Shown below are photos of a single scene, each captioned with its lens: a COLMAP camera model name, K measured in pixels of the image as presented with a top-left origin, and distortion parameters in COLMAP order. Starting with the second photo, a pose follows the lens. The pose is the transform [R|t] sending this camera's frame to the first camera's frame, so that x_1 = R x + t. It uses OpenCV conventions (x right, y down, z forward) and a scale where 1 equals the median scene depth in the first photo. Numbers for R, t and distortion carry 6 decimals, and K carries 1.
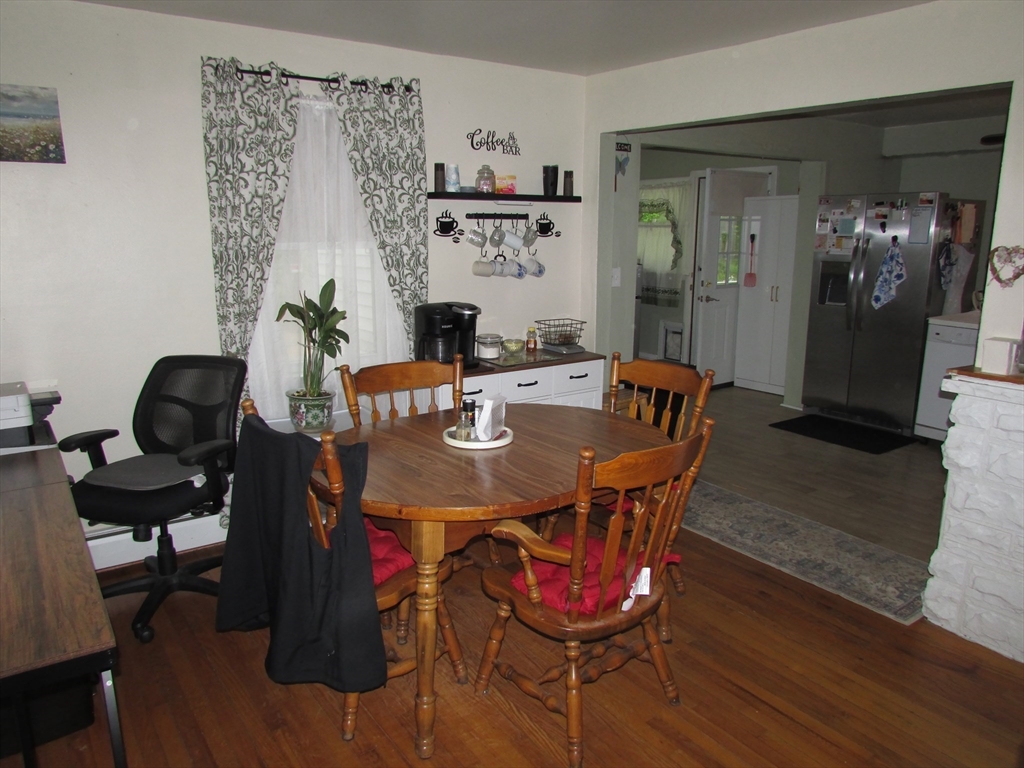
lens RADIAL K [[730.7, 0, 514.7], [0, 730.7, 384.5], [0, 0, 1]] dist [-0.028961, 0.010402]
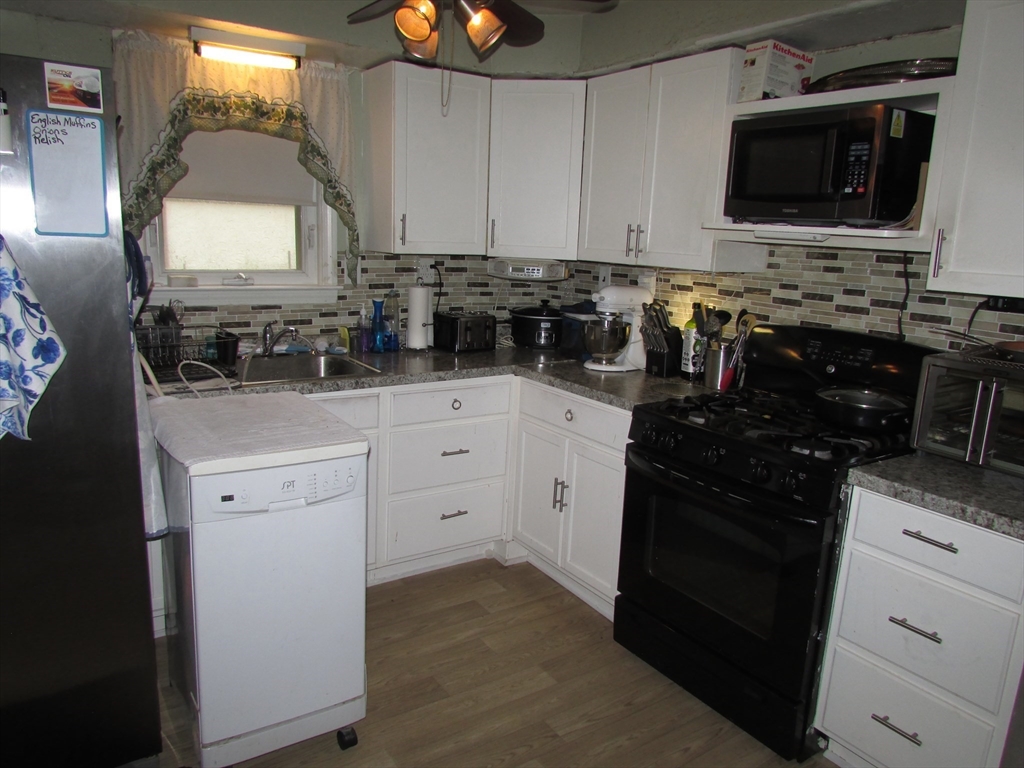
lens RADIAL K [[730.7, 0, 511.7], [0, 730.7, 389.0], [0, 0, 1]] dist [-0.028961, 0.010402]
pose [[0.012576, -0.213217, 0.976924, 0.224612], [0.175169, 0.962363, 0.207784, -0.147915], [-0.984458, 0.168513, 0.049451, 0.736214]]
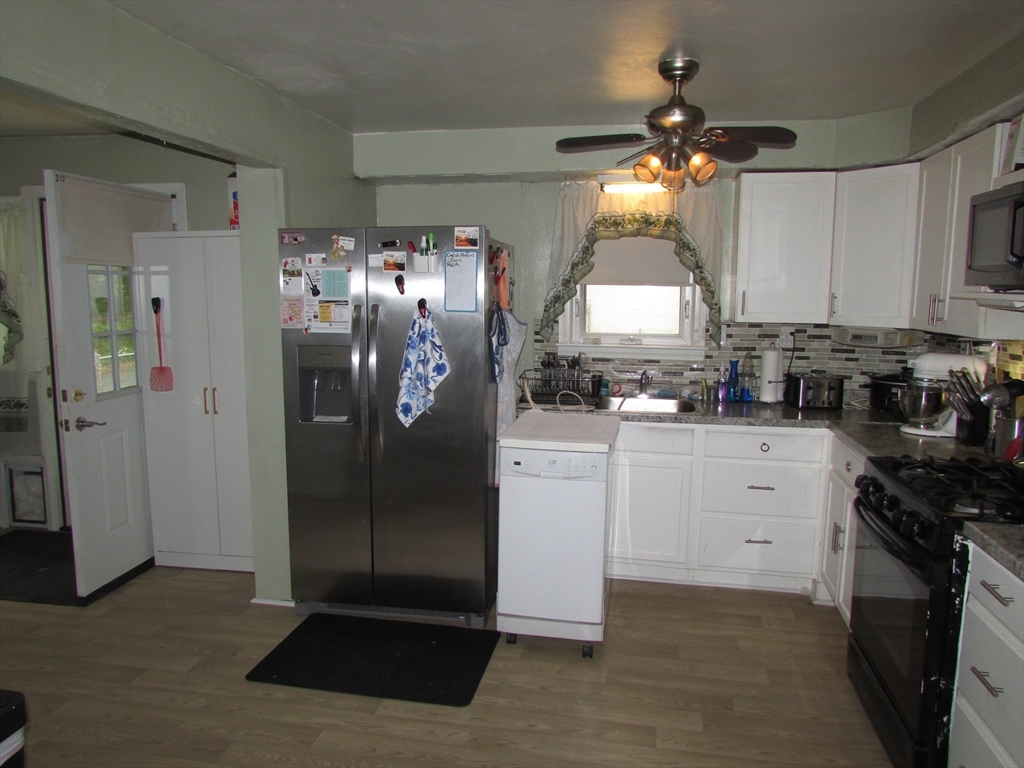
lens RADIAL K [[730.7, 0, 509.9], [0, 730.7, 387.0], [0, 0, 1]] dist [-0.028961, 0.010402]
pose [[0.711406, -0.090752, 0.696897, 0.149212], [0.144346, 0.989354, -0.018515, -0.106093], [-0.687798, 0.113765, 0.716932, 0.499754]]
